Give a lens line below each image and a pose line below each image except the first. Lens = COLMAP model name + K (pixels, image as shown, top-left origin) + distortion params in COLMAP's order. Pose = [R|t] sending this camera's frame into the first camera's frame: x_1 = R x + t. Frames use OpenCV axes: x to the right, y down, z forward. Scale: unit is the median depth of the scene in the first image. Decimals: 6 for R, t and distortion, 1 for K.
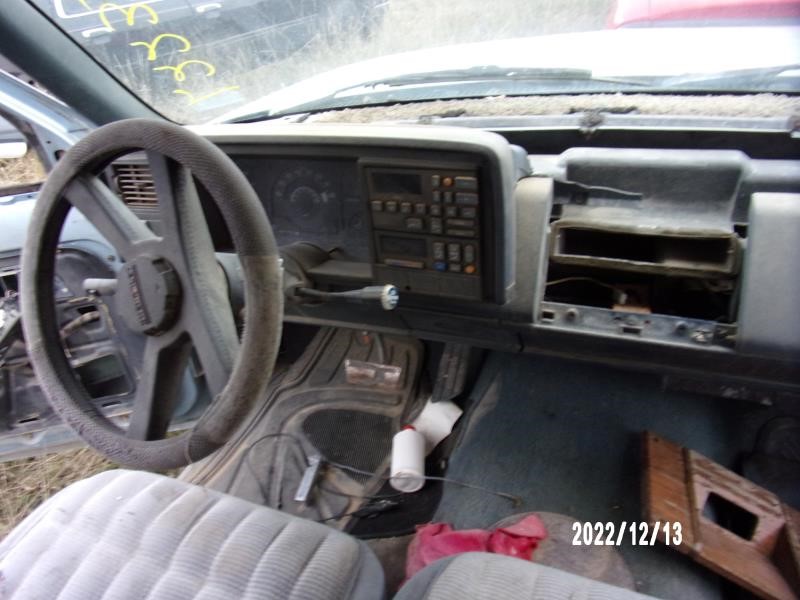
lens RADIAL K [[567.8, 0, 400.0], [0, 567.8, 300.0], [0, 0, 1]] dist [-0.006788, -0.050193]
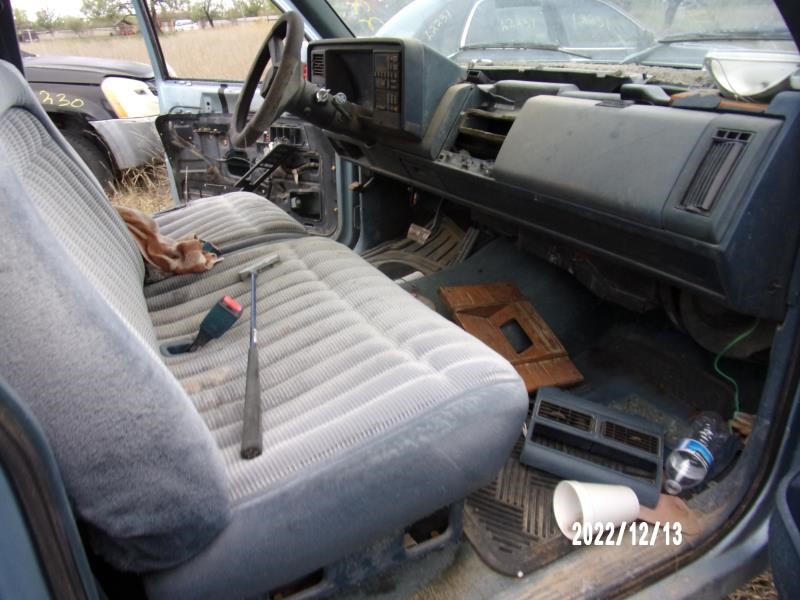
lens RADIAL K [[567.8, 0, 400.0], [0, 567.8, 300.0], [0, 0, 1]] dist [-0.006788, -0.050193]
pose [[0.758516, 0.349634, -0.549917, 1.285198], [-0.411727, 0.911235, 0.011450, 0.463269], [0.505107, 0.217731, 0.835141, -0.435875]]
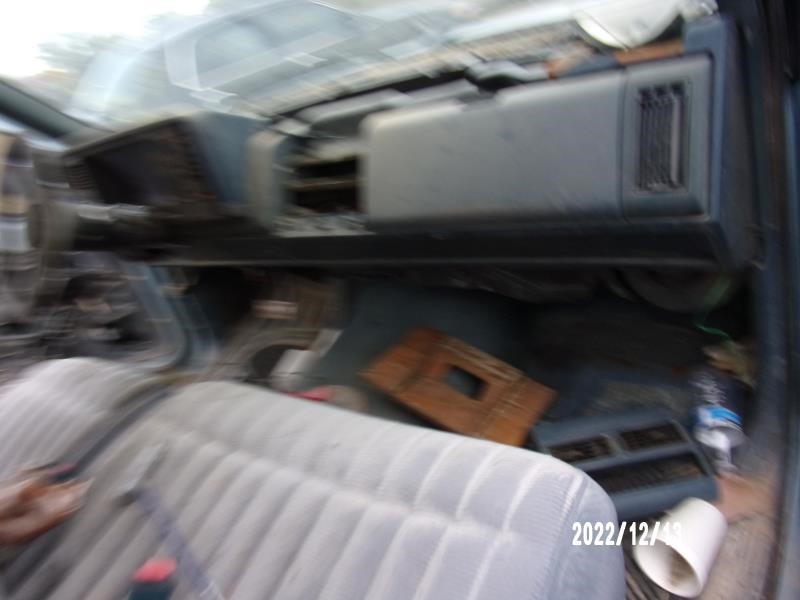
lens RADIAL K [[567.8, 0, 400.0], [0, 567.8, 300.0], [0, 0, 1]] dist [-0.006788, -0.050193]
pose [[0.952838, -0.064497, -0.296548, 0.951623], [0.047221, 0.996763, -0.065061, 0.319015], [0.299784, 0.047990, 0.952799, -0.276880]]
